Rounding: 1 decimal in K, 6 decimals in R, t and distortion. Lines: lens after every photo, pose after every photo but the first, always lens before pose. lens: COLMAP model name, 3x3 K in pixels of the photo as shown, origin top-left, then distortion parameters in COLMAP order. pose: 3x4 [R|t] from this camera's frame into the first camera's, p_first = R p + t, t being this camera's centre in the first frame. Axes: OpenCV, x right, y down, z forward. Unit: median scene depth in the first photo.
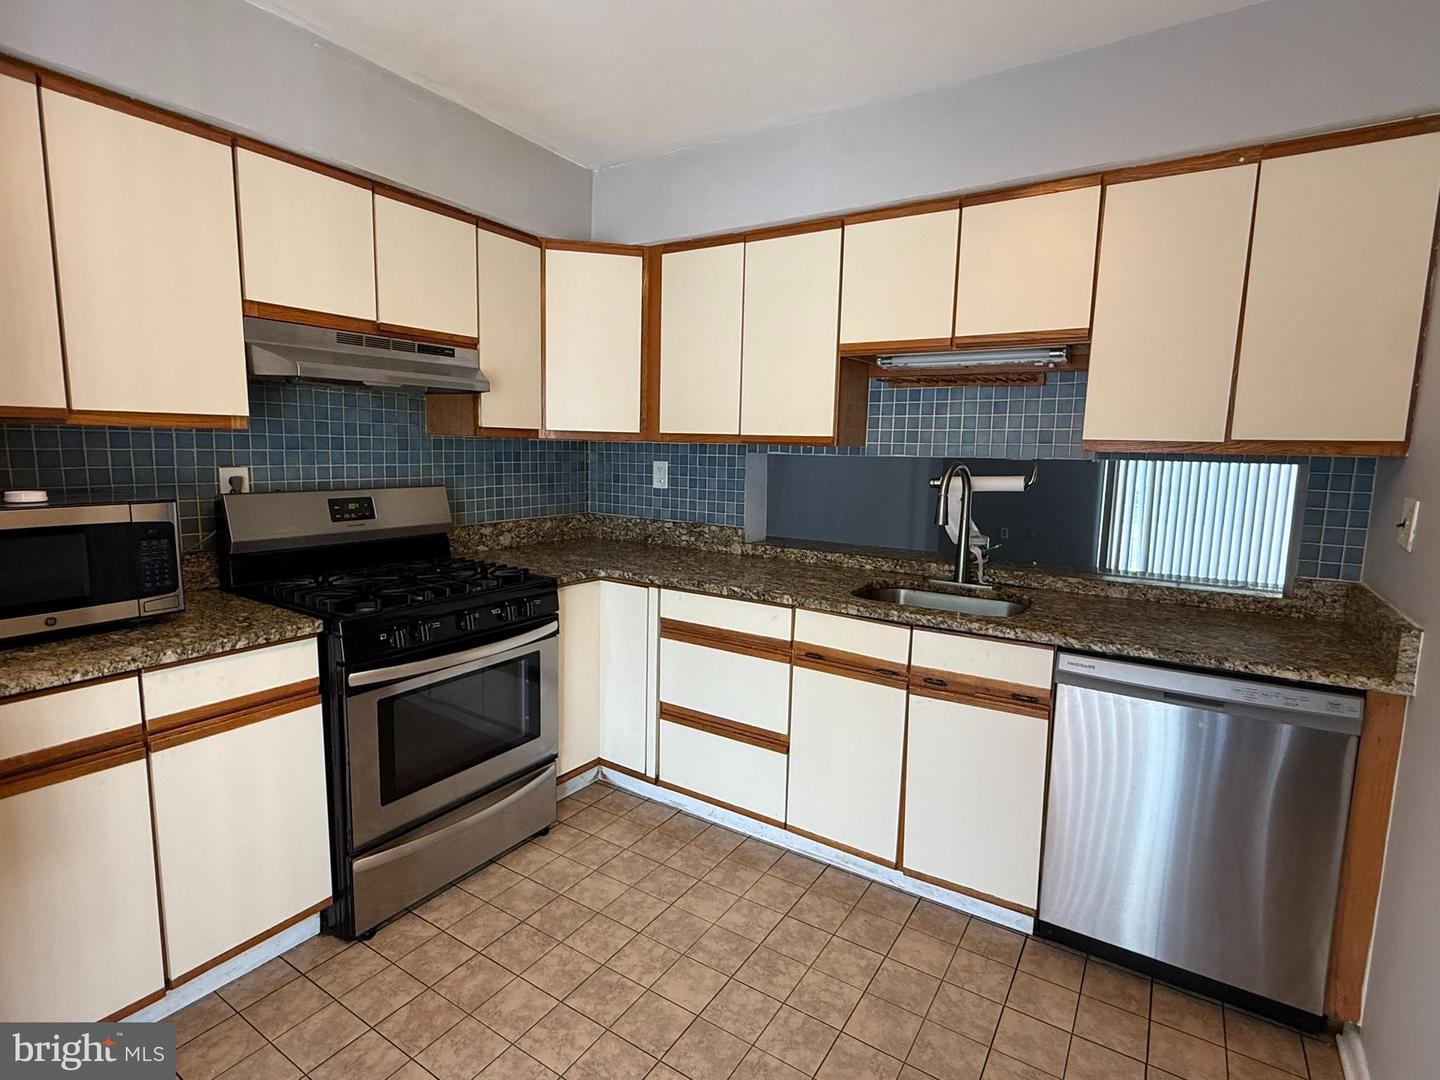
lens RADIAL K [[719.1, 0, 715.5], [0, 719.1, 538.6], [0, 0, 1]] dist [-0.001613, 0.001041]
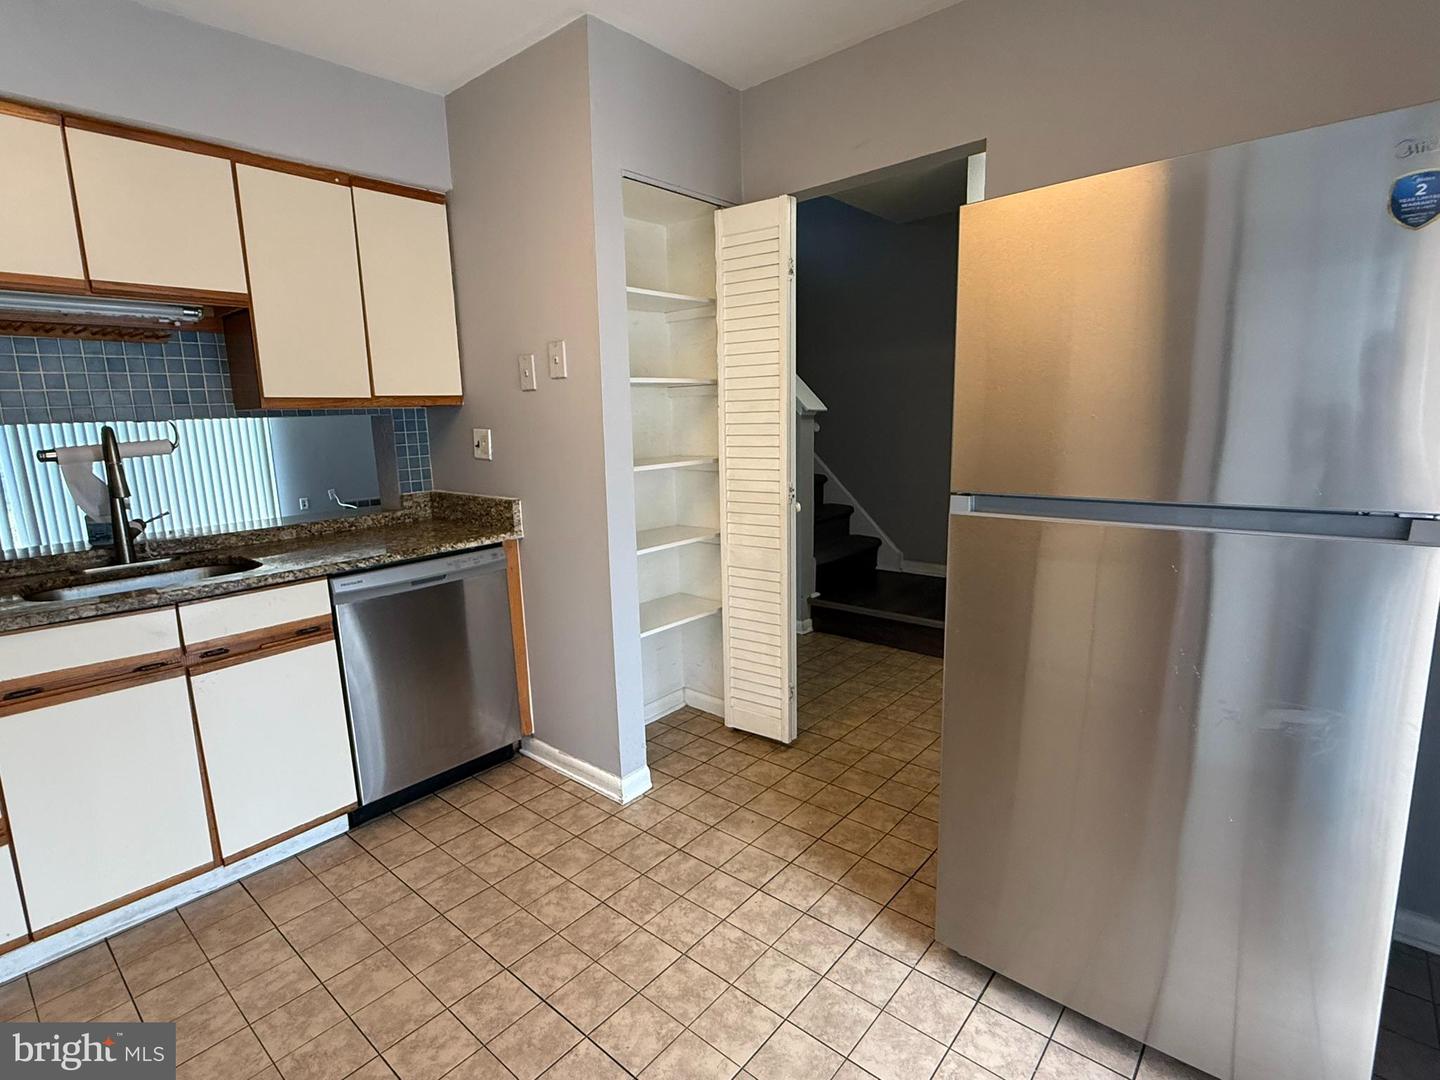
lens RADIAL K [[719.1, 0, 720.0], [0, 719.1, 541.7], [0, 0, 1]] dist [-0.001613, 0.001041]
pose [[0.126453, -0.197150, 0.972184, -0.480617], [0.161092, 0.971123, 0.175981, -0.003916], [-0.978805, 0.134357, 0.154561, 0.166505]]
